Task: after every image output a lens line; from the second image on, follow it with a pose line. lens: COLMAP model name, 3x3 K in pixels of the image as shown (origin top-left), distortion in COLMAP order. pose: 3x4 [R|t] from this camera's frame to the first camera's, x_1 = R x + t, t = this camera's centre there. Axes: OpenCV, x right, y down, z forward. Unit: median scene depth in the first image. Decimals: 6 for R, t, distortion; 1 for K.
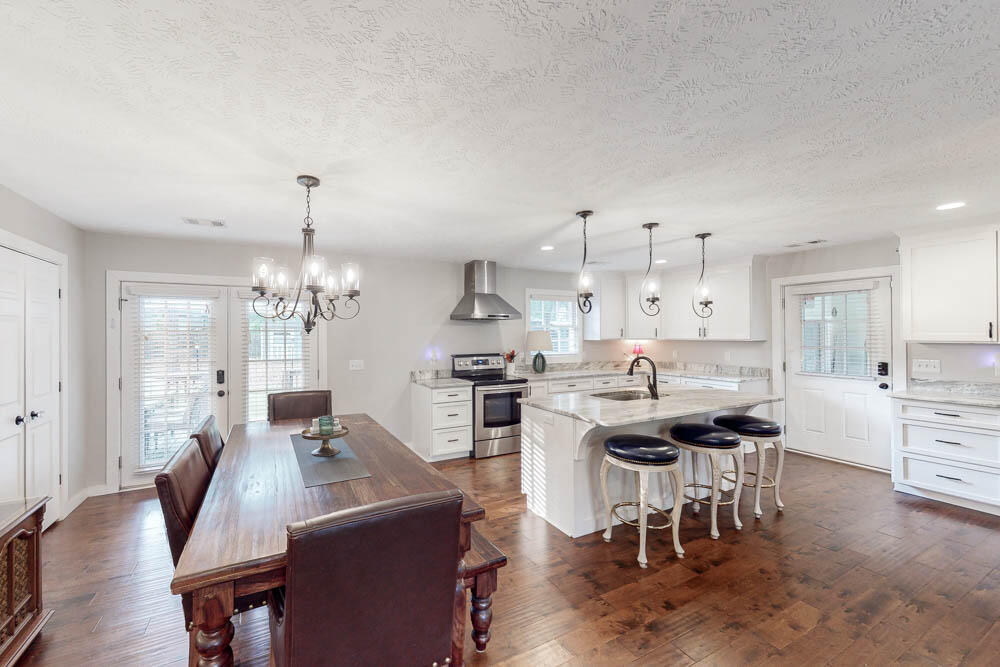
lens RADIAL K [[397.9, 0, 486.2], [0, 397.9, 331.6], [0, 0, 1]] dist [0.001145, 0.000053]
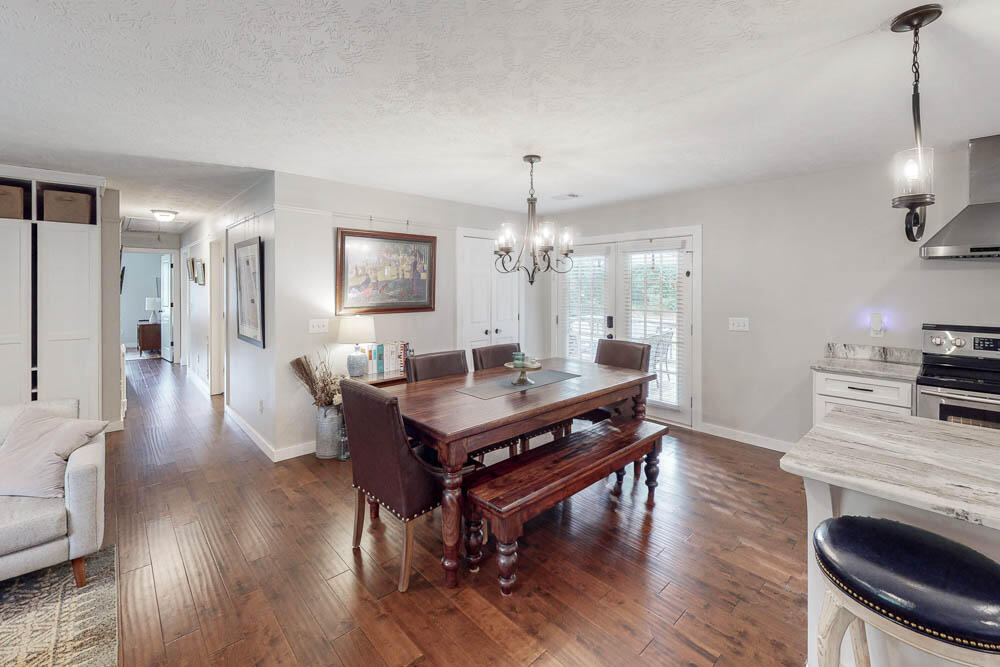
lens RADIAL K [[439.6, 0, 439.7], [0, 439.6, 287.7], [0, 0, 1]] dist [0.000290, 0.000284]
pose [[0.171328, 0.010110, -0.985162, 0.500858], [0.004411, 0.999929, 0.011028, -0.000984], [0.985204, -0.006235, 0.171271, 0.301737]]
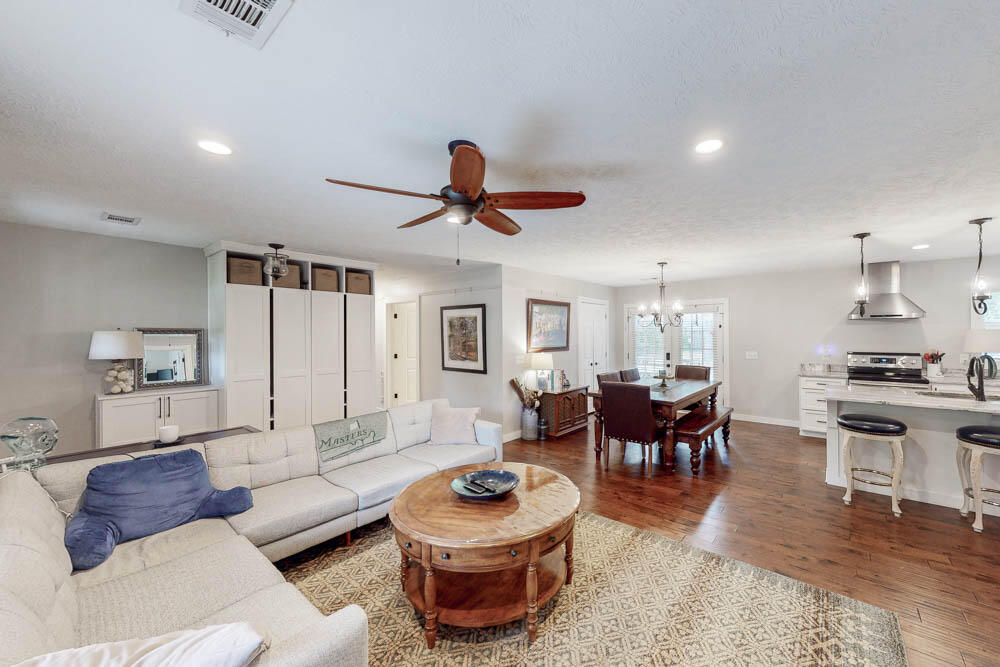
lens RADIAL K [[397.9, 0, 486.2], [0, 397.9, 331.6], [0, 0, 1]] dist [0.001145, 0.000053]
pose [[0.319107, -0.002134, -0.947716, 0.808157], [0.008297, 0.999965, 0.000542, -0.008171], [0.947683, -0.008036, 0.319113, -0.379422]]
